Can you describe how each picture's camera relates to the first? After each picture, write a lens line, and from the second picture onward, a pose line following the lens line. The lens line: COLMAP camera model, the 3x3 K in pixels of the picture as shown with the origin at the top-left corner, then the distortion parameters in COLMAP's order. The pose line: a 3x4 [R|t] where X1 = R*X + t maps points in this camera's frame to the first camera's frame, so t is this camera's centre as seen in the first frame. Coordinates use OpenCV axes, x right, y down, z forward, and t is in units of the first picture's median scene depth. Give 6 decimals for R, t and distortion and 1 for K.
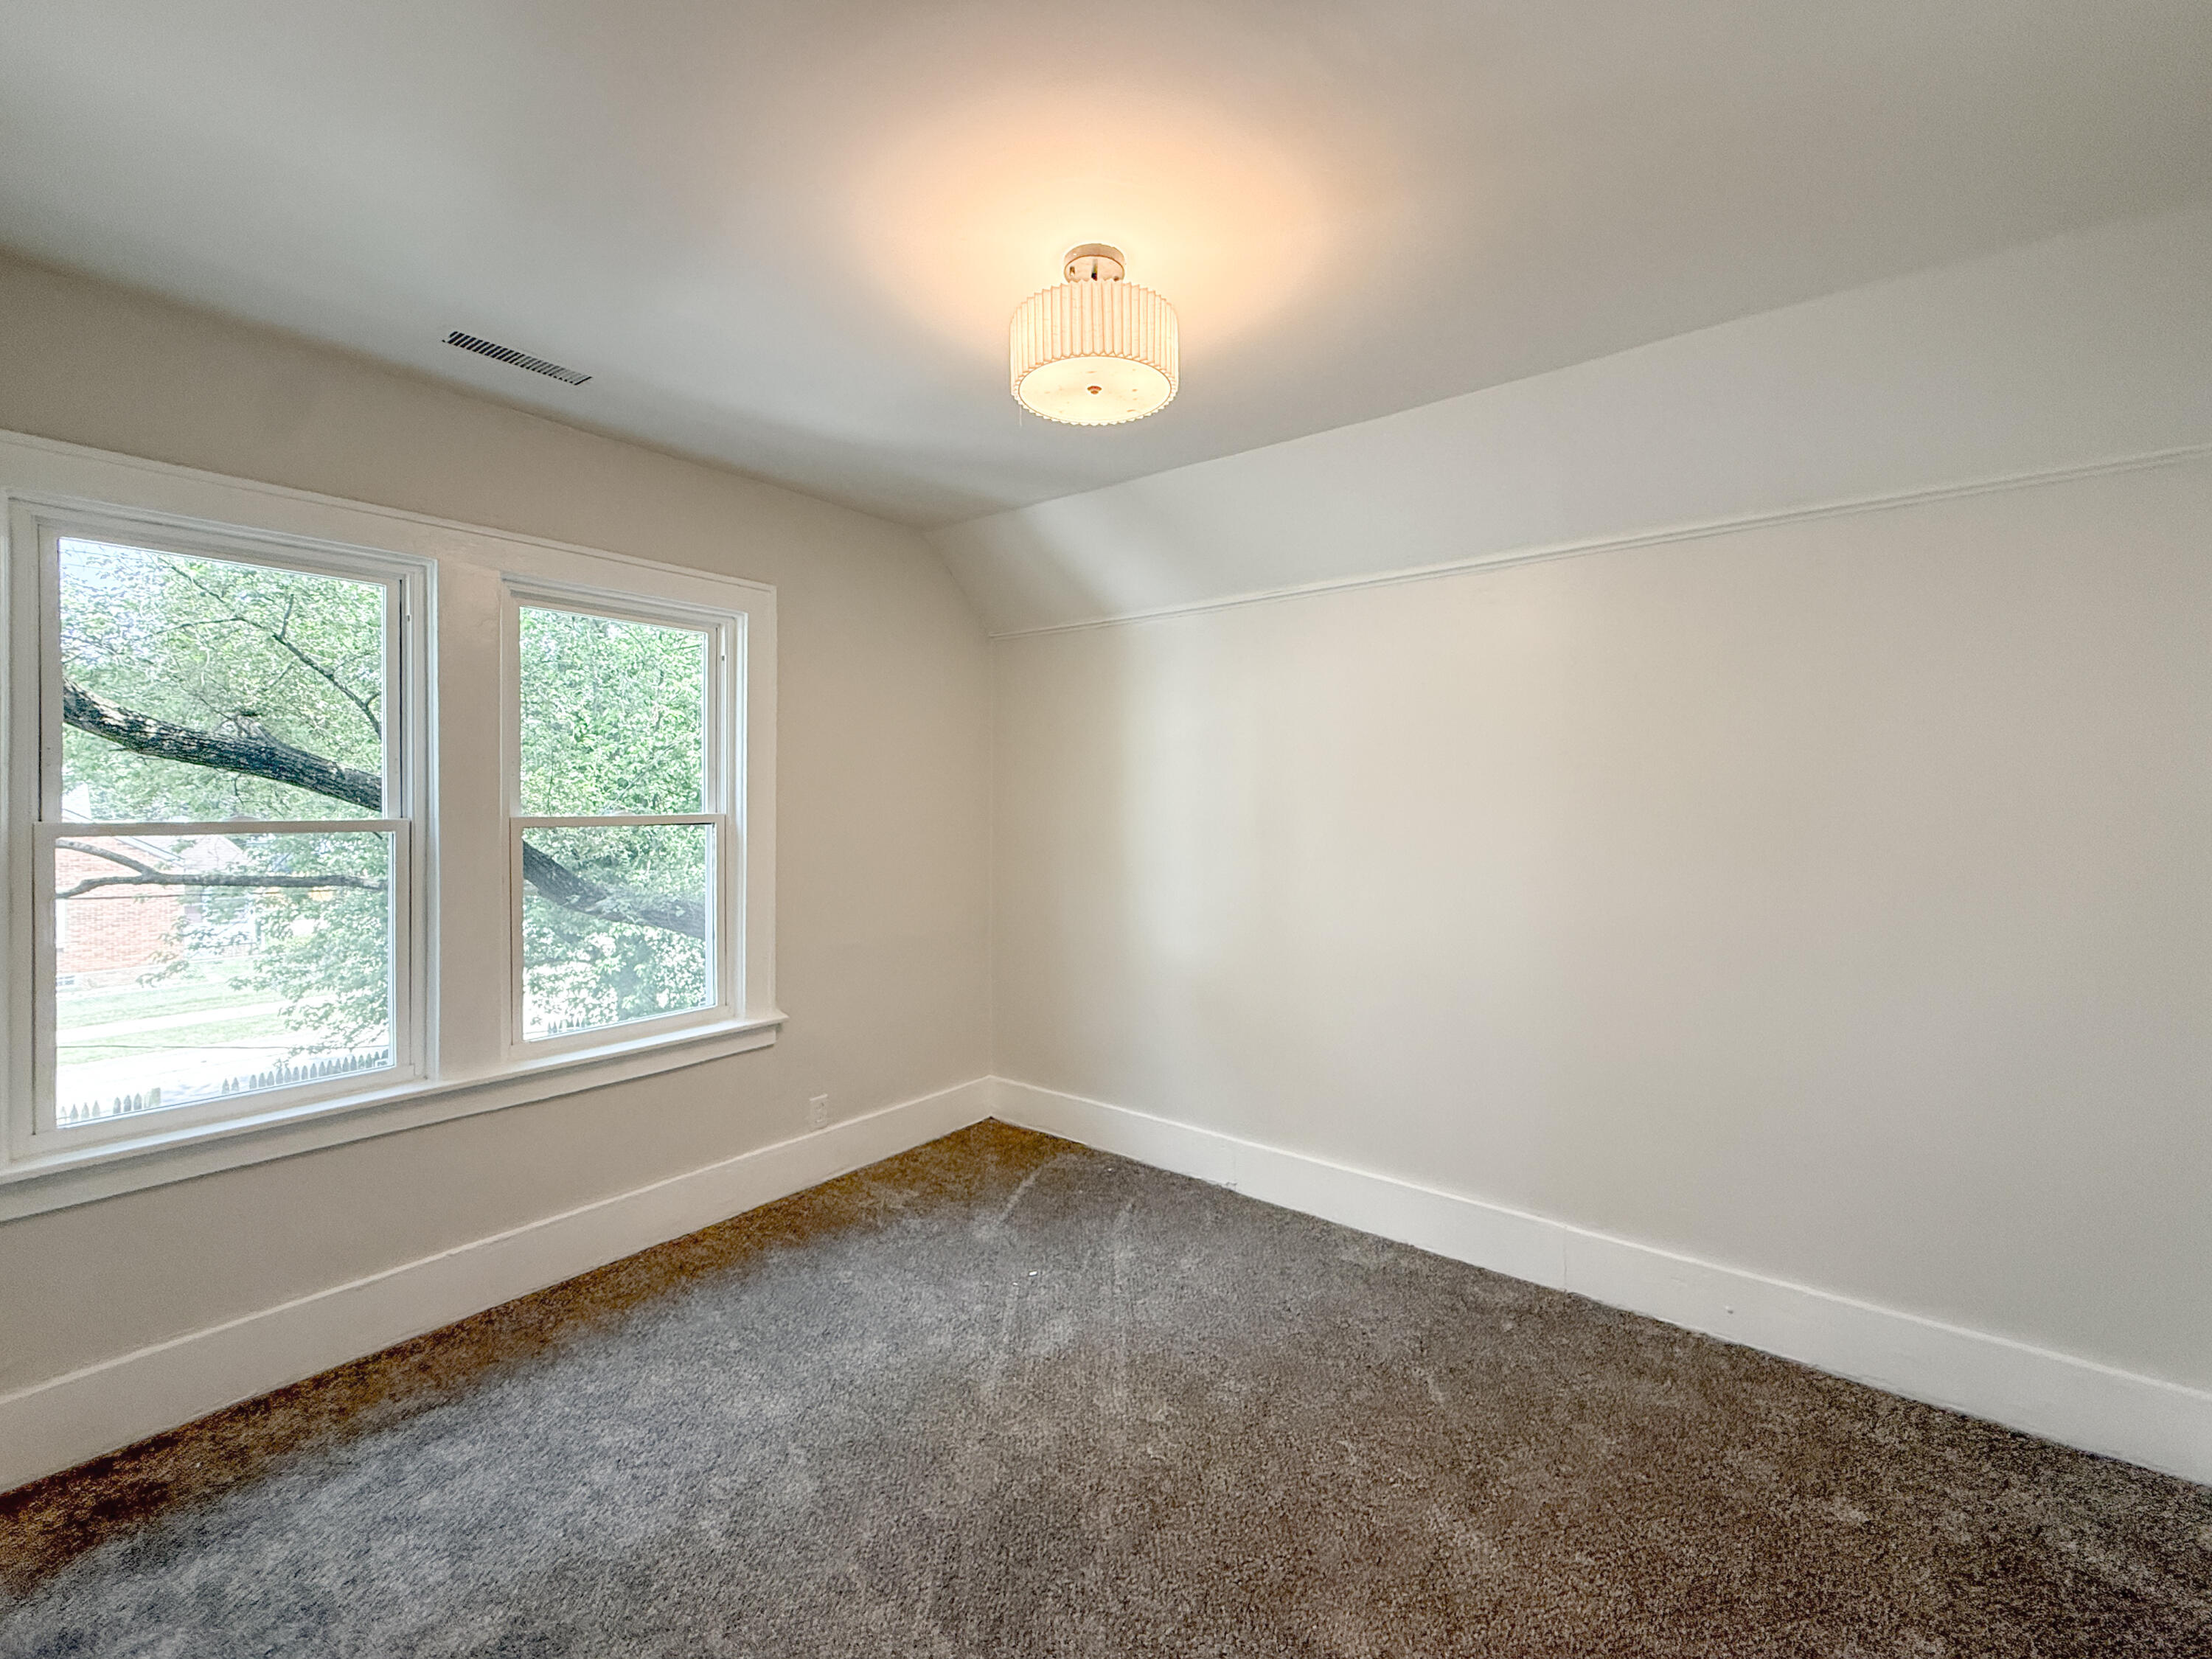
lens RADIAL K [[907.3, 0, 1102.4], [0, 907.3, 813.0], [0, 0, 1]] dist [0.002480, -0.000271]
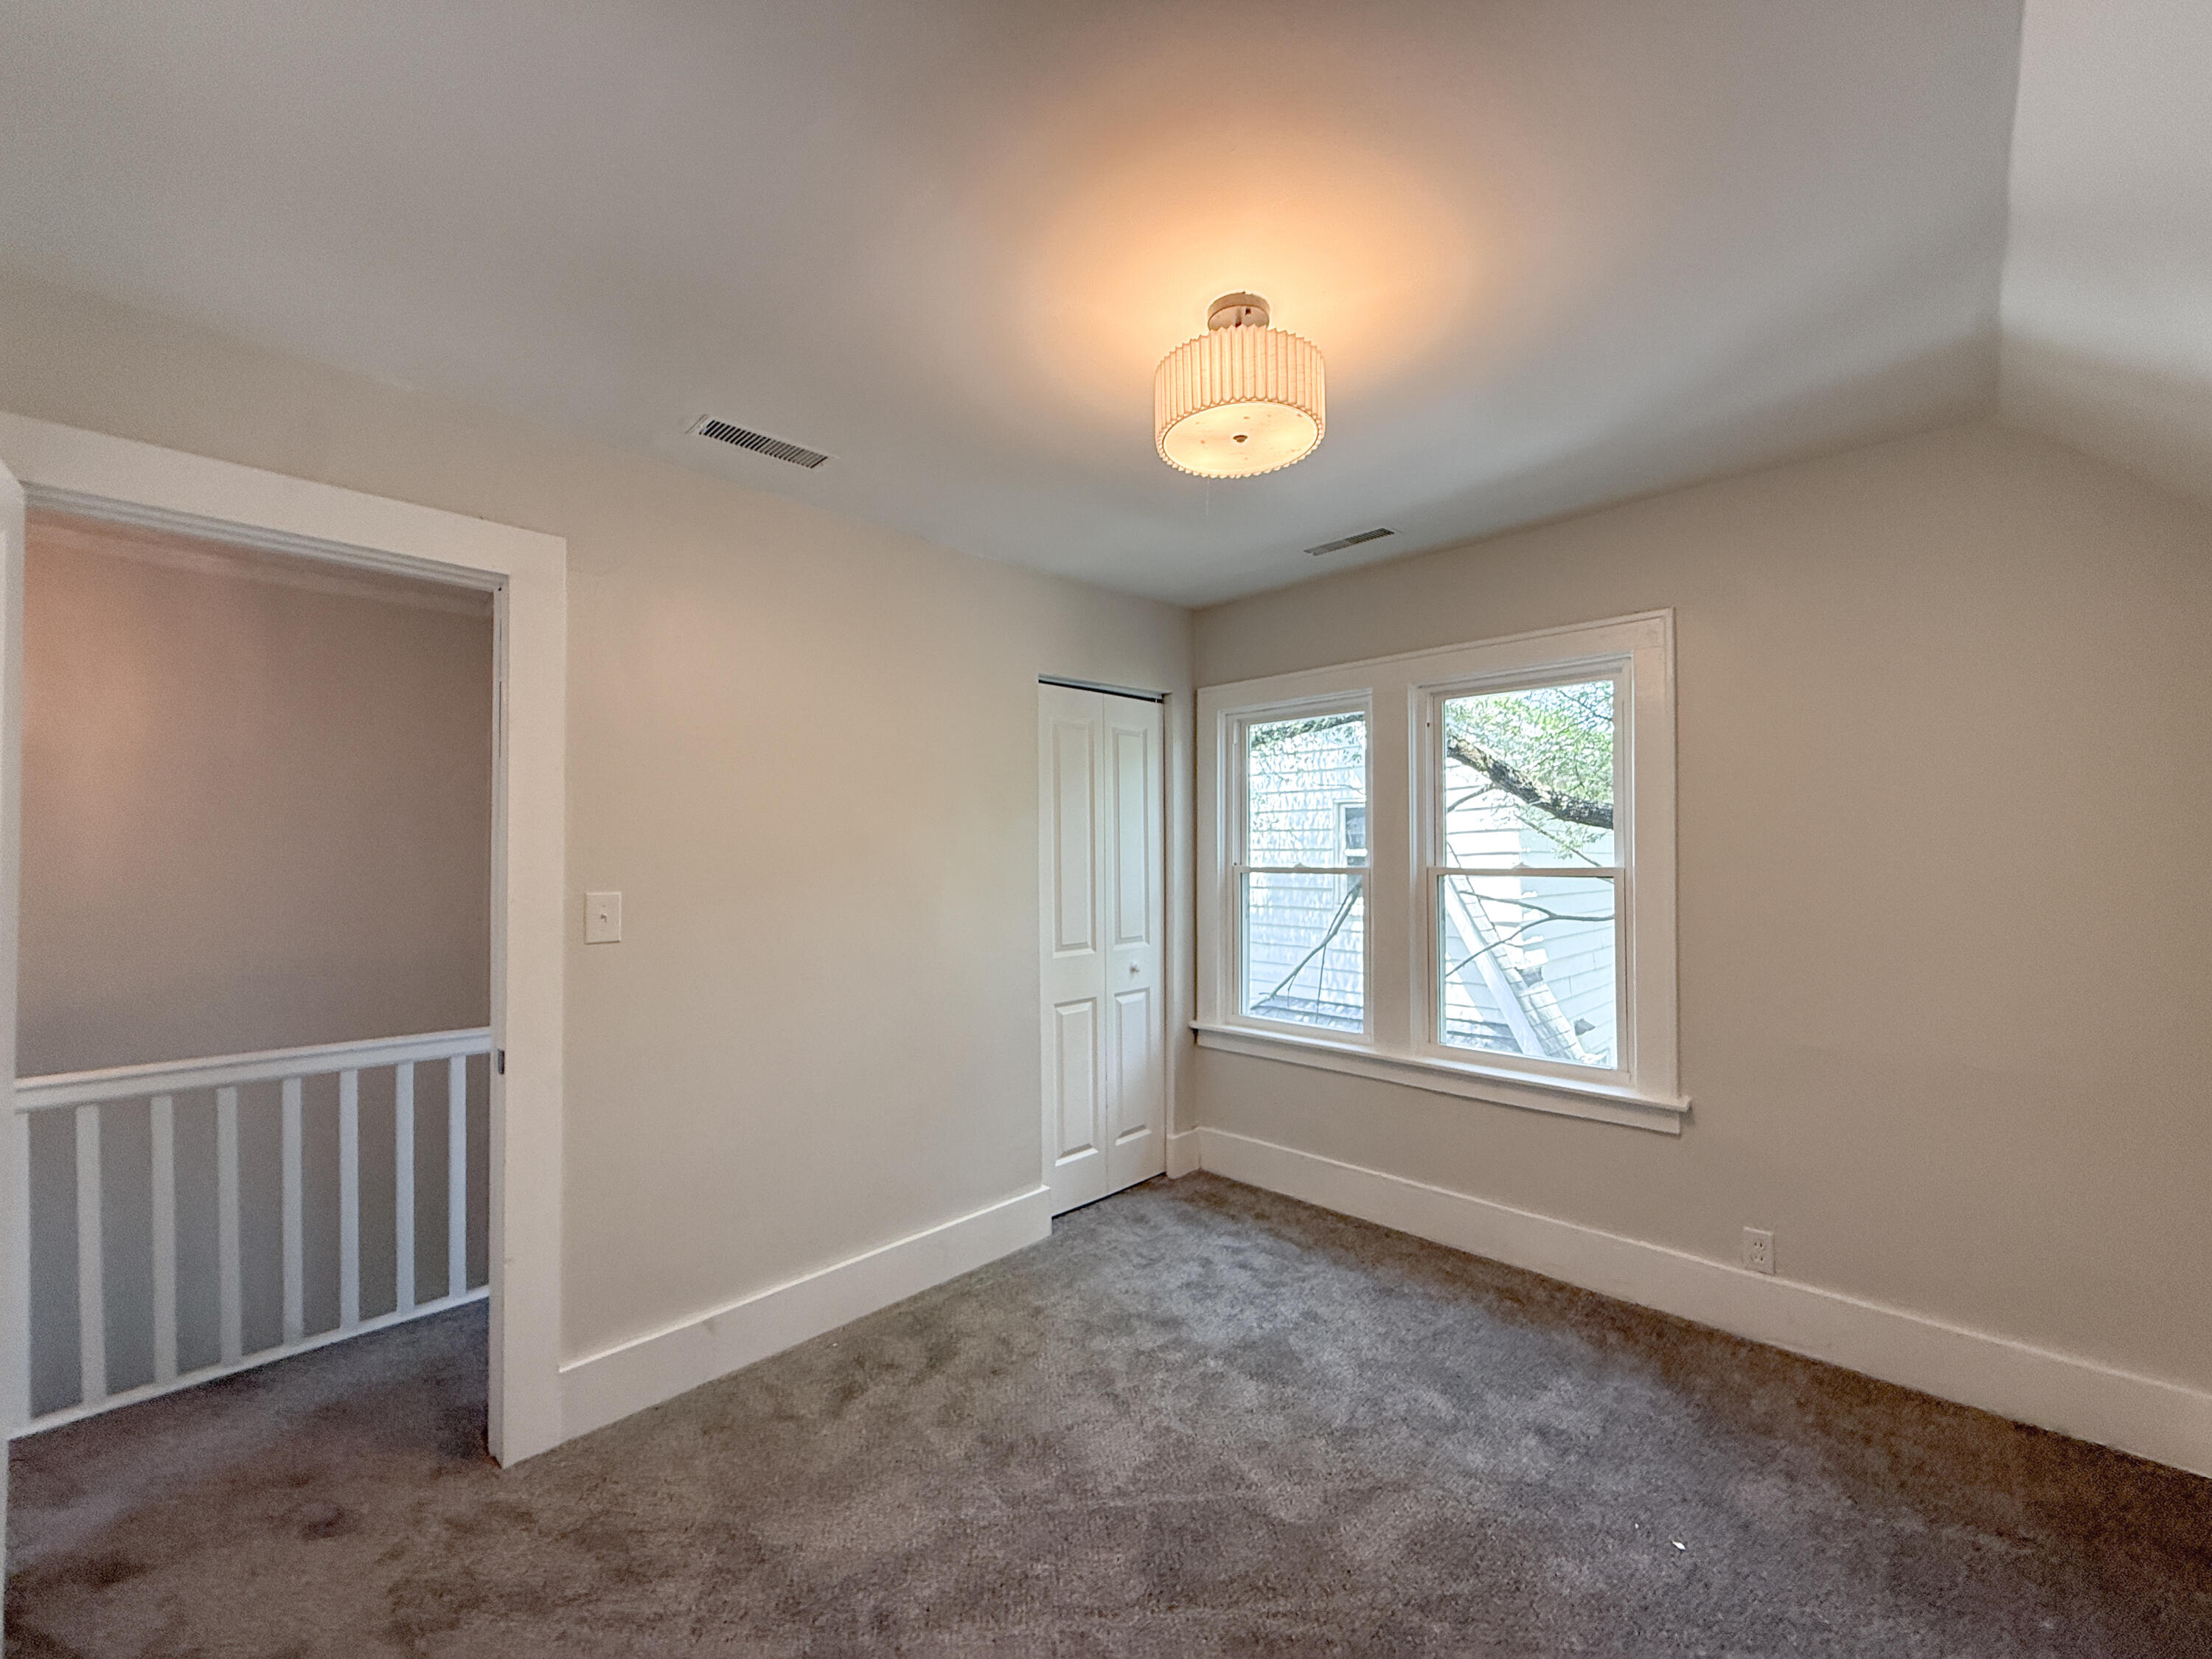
lens RADIAL K [[907.3, 0, 1101.9], [0, 907.3, 847.3], [0, 0, 1]] dist [0.002480, -0.000271]
pose [[-0.119596, -0.011132, -0.992760, 0.622610], [-0.002885, 0.999937, -0.010865, -0.007847], [0.992818, 0.001565, -0.119620, 0.616434]]
